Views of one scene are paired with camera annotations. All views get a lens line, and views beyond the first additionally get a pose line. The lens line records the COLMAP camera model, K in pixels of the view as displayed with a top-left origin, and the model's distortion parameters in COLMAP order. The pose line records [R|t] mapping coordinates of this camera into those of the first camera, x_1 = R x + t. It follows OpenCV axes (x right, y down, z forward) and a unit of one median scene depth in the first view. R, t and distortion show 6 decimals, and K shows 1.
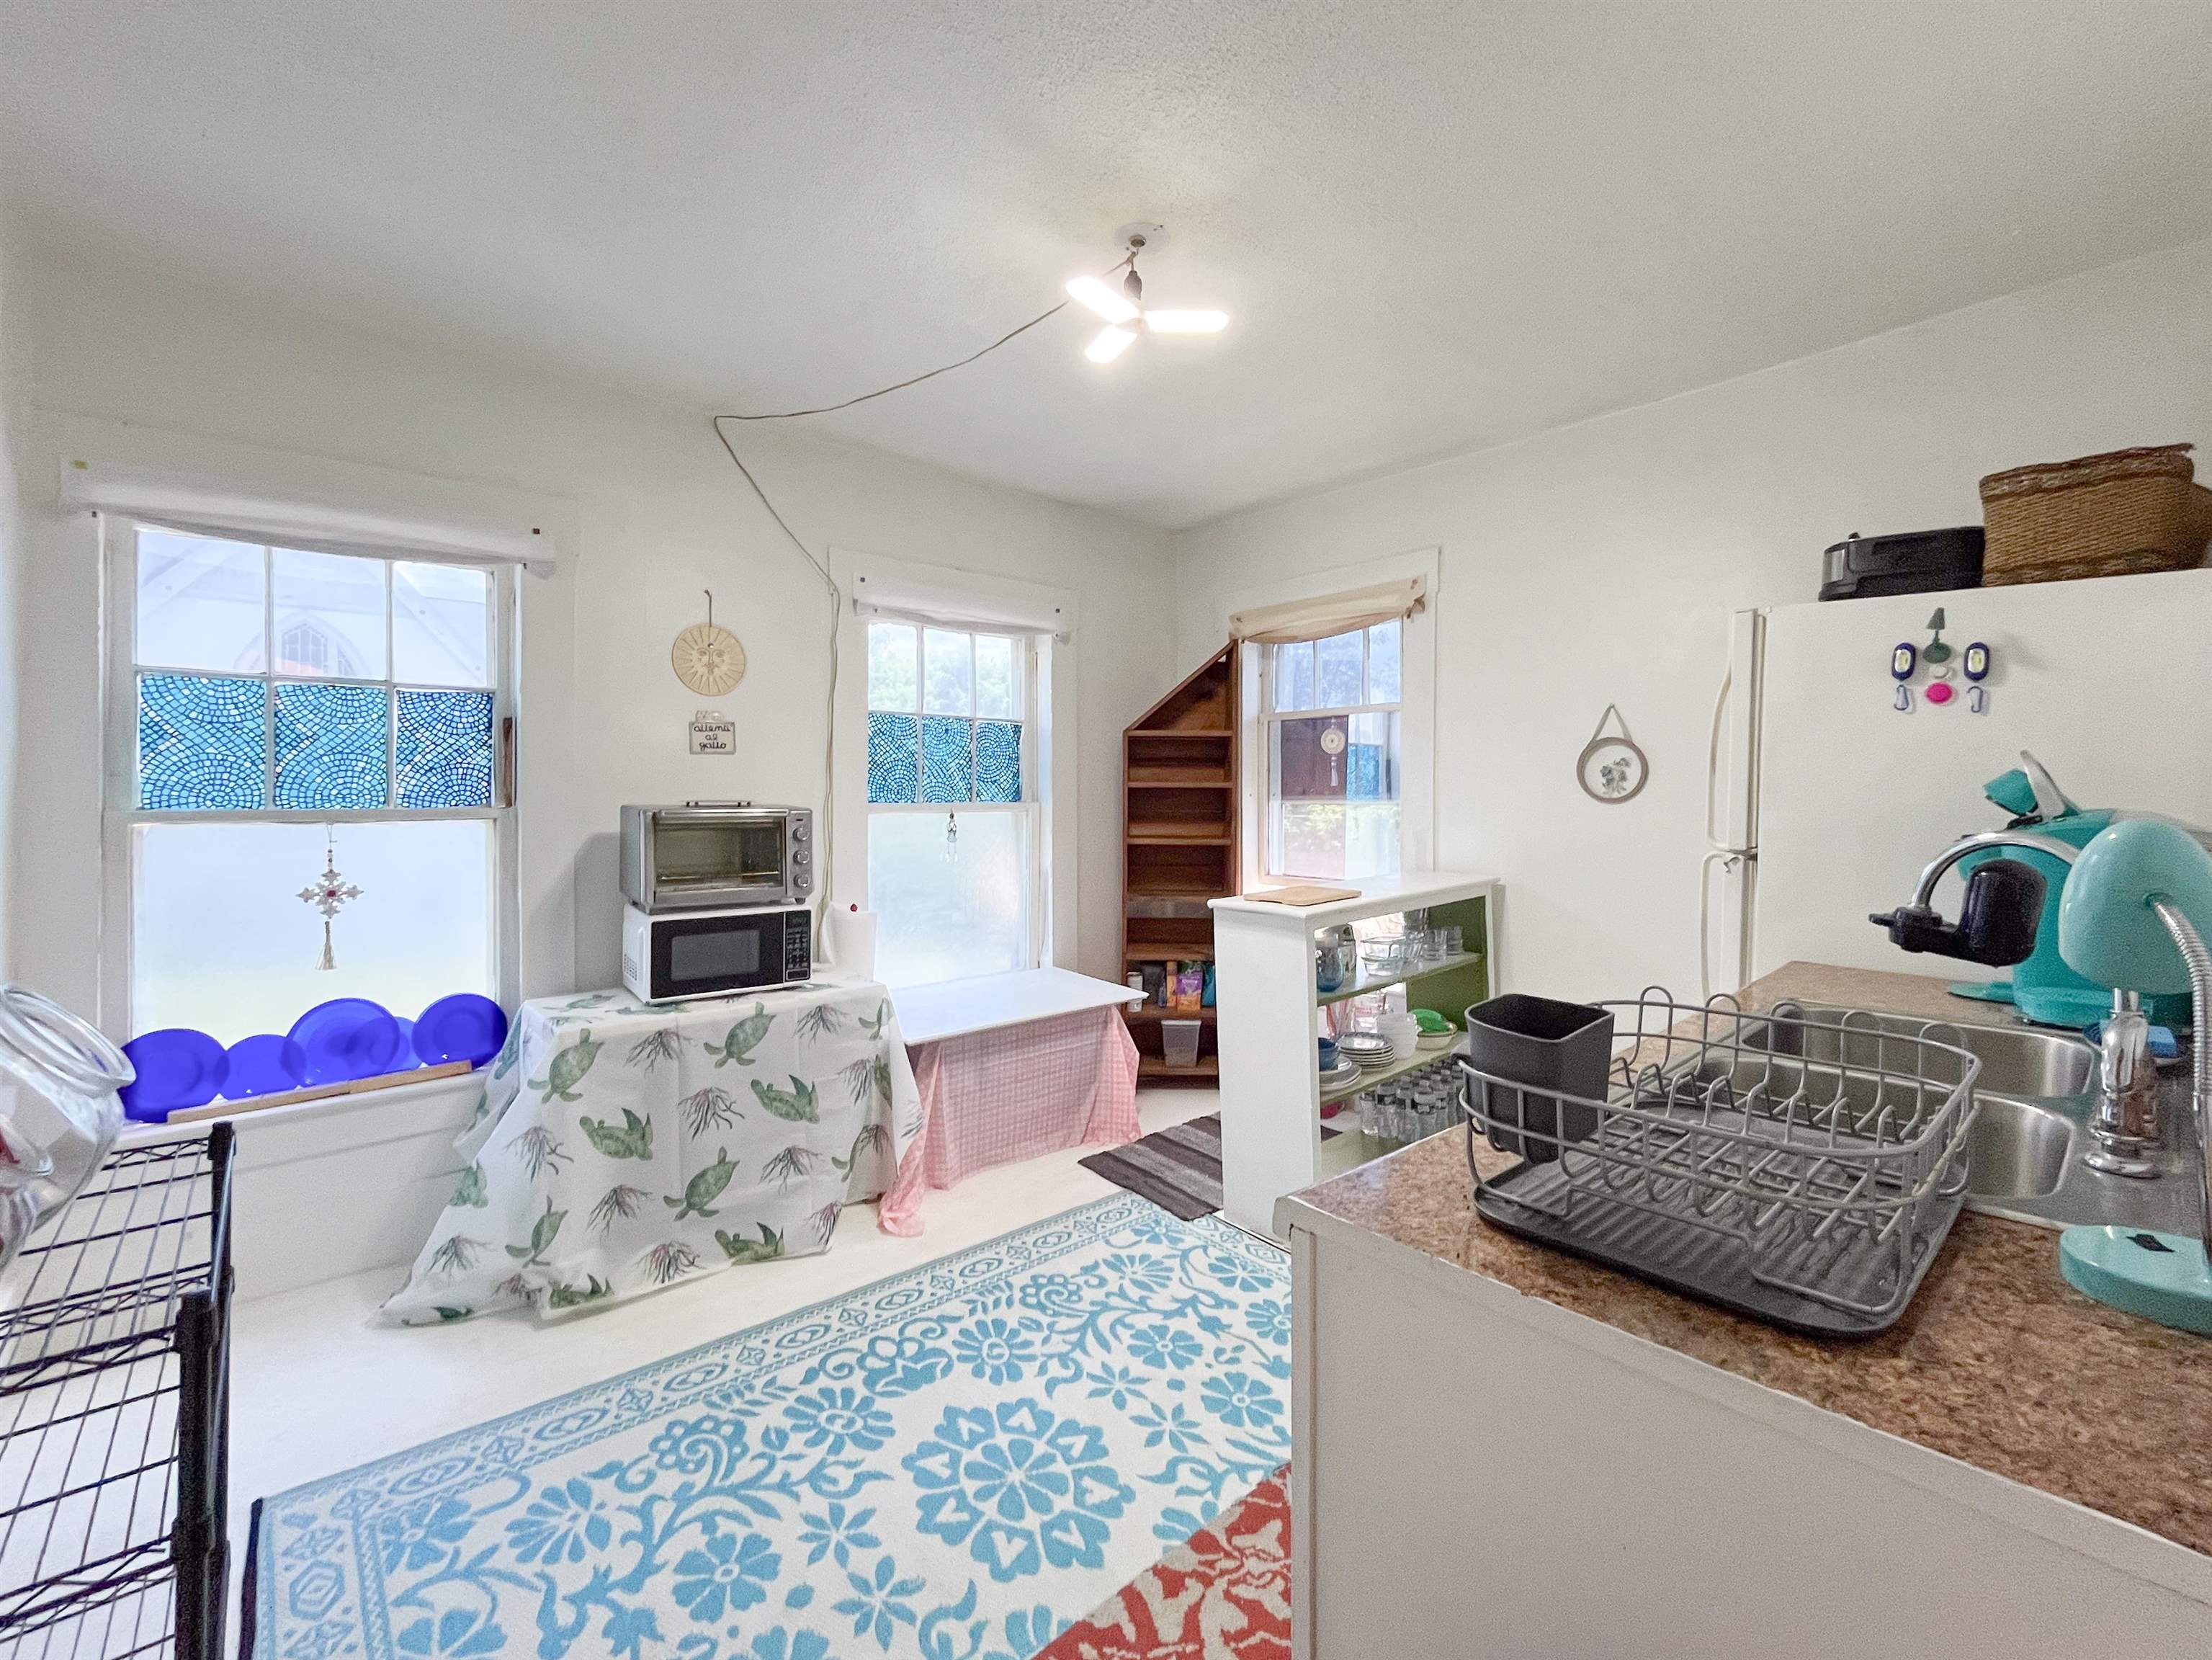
lens RADIAL K [[927.2, 0, 1103.1], [0, 927.2, 820.5], [0, 0, 1]] dist [-0.001152, 0.000031]
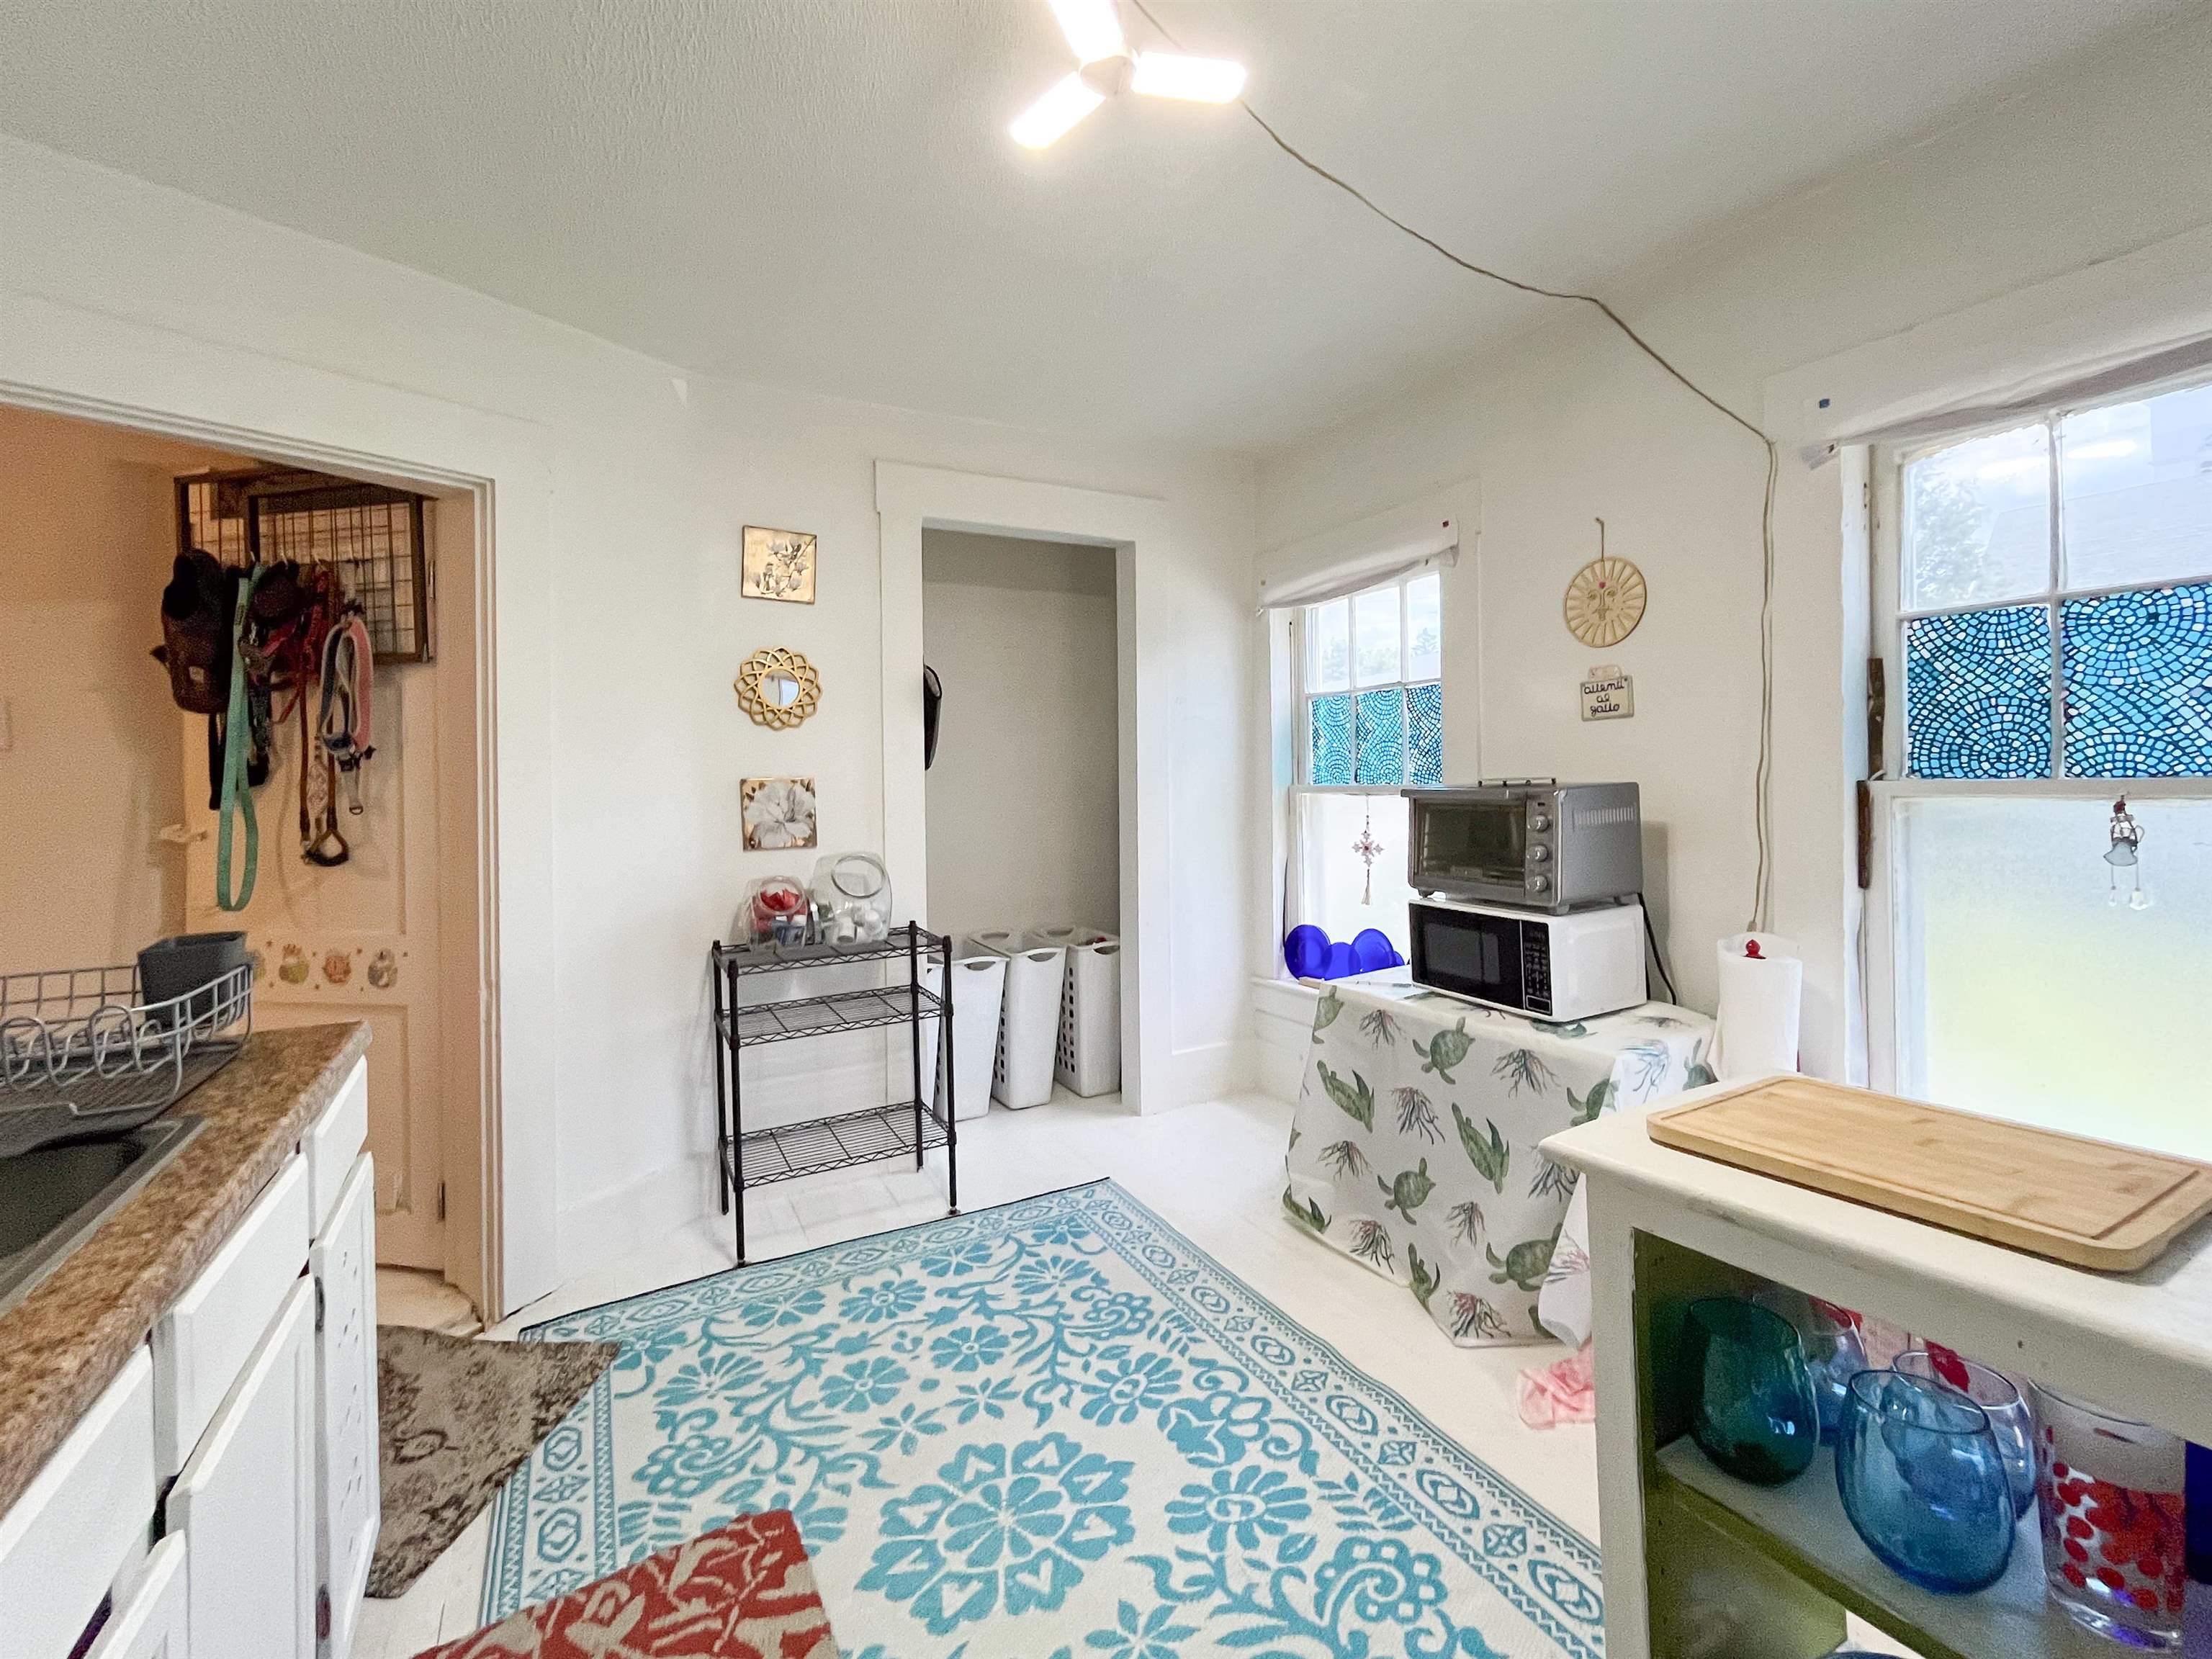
lens RADIAL K [[912.1, 0, 1101.1], [0, 912.1, 797.2], [0, 0, 1]] dist [-0.007528, -0.000172]
pose [[-0.172154, 0.023397, -0.984792, 0.600092], [-0.008283, 0.999648, 0.025198, -0.028082], [0.985035, 0.012495, -0.171899, 0.974329]]
